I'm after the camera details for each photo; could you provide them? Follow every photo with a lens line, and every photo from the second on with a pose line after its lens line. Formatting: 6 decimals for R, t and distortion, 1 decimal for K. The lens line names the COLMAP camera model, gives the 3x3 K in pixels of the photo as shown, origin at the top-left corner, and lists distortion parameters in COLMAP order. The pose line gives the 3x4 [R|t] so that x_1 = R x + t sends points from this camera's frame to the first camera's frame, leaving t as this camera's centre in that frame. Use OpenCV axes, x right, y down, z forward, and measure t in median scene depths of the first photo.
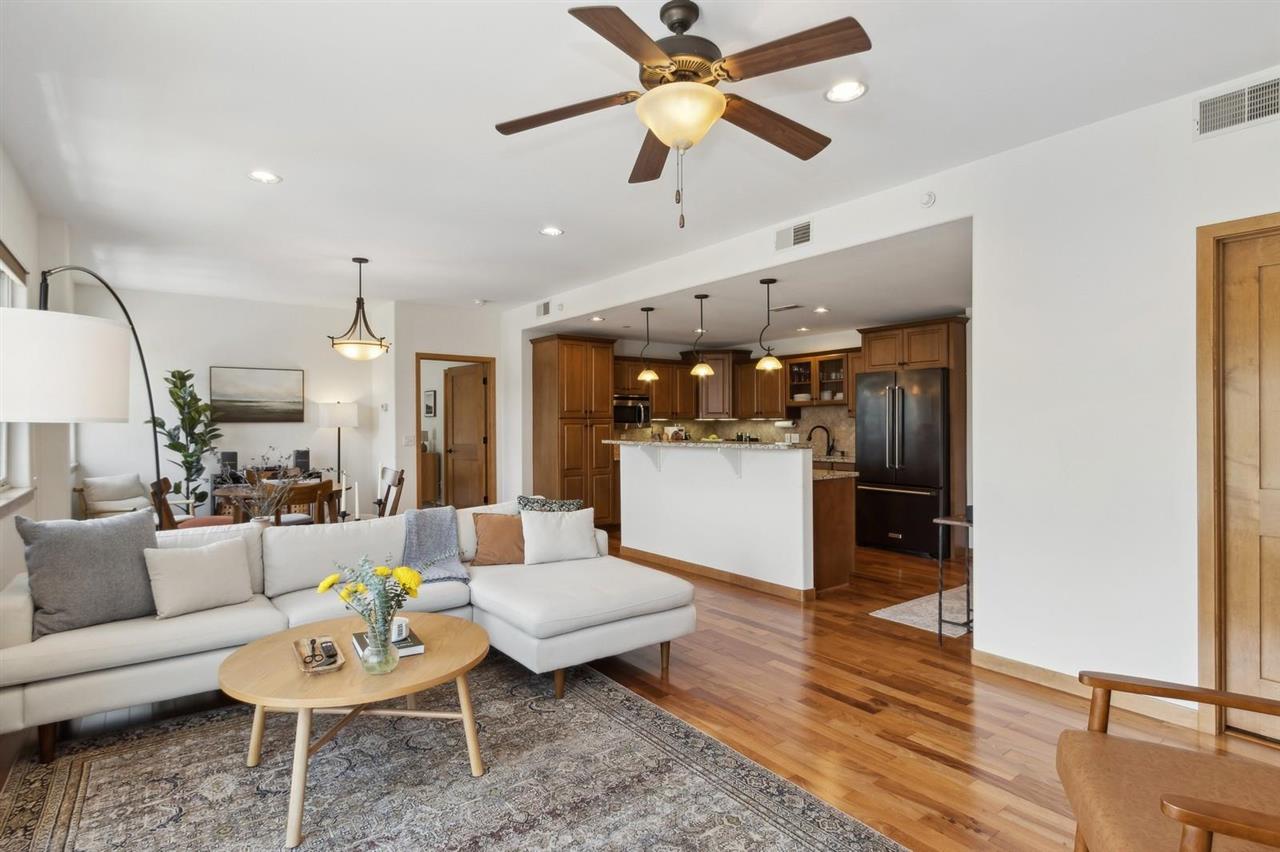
lens RADIAL K [[639.1, 0, 636.3], [0, 639.1, 422.7], [0, 0, 1]] dist [-0.001868, -0.000235]
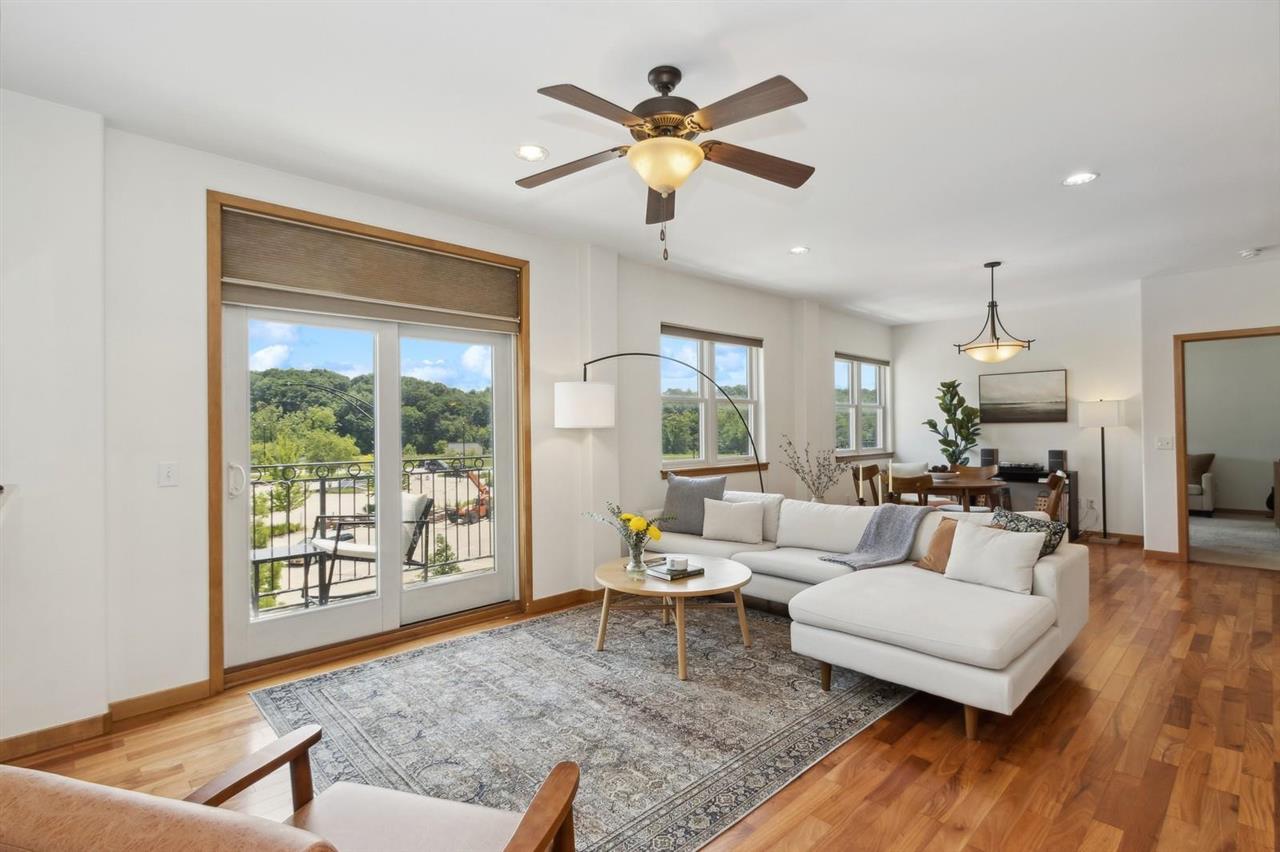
lens RADIAL K [[604.3, 0, 642.7], [0, 604.3, 421.6], [0, 0, 1]] dist [-0.001197, -0.000993]
pose [[0.133504, -0.008616, -0.991011, 0.339574], [0.009527, 0.999927, -0.007410, -0.001068], [0.991002, -0.008452, 0.133576, 0.238232]]
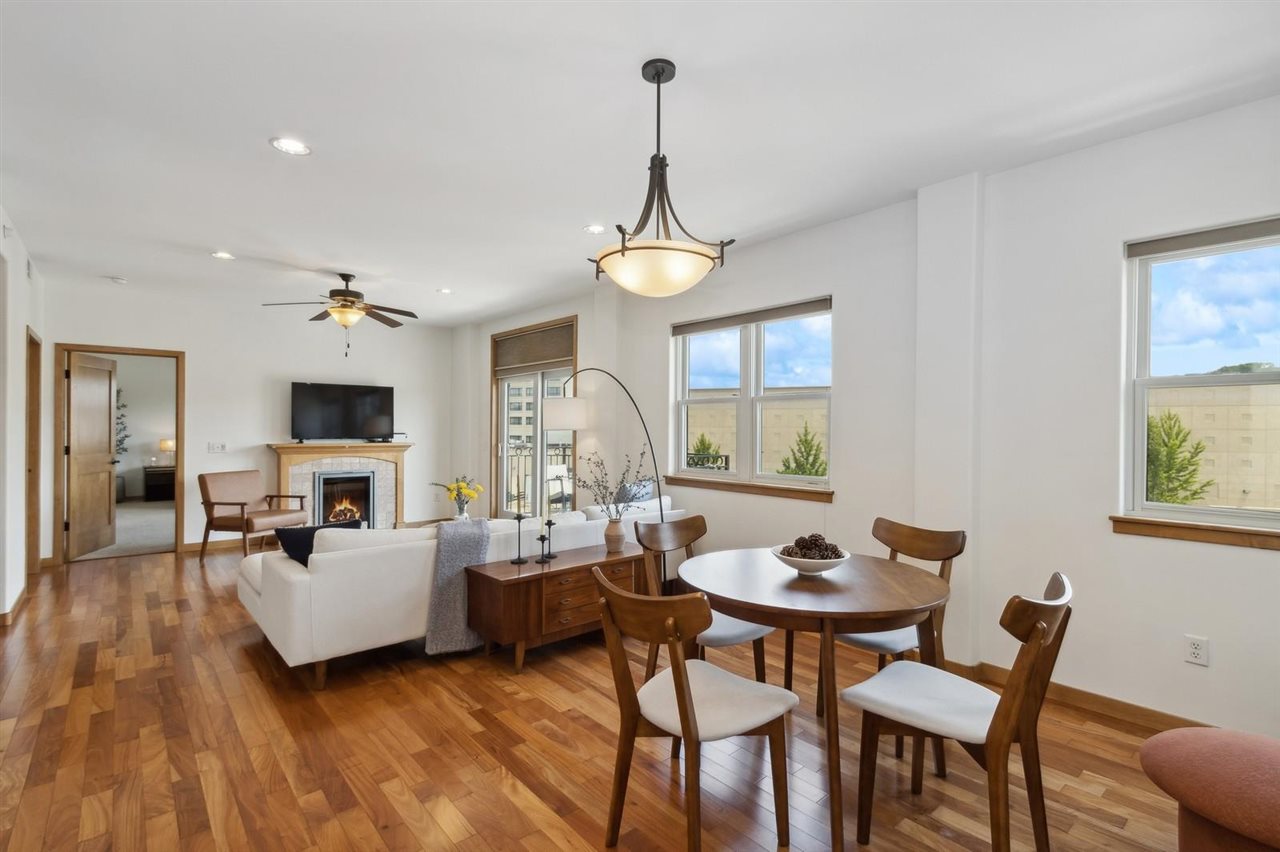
lens RADIAL K [[612.4, 0, 641.5], [0, 612.4, 433.1], [0, 0, 1]] dist [0.002214, -0.000049]
pose [[-0.997389, -0.001391, -0.072197, -0.305939], [-0.001907, 0.999973, 0.007072, -0.003312], [0.072185, 0.007192, -0.997365, 1.093808]]
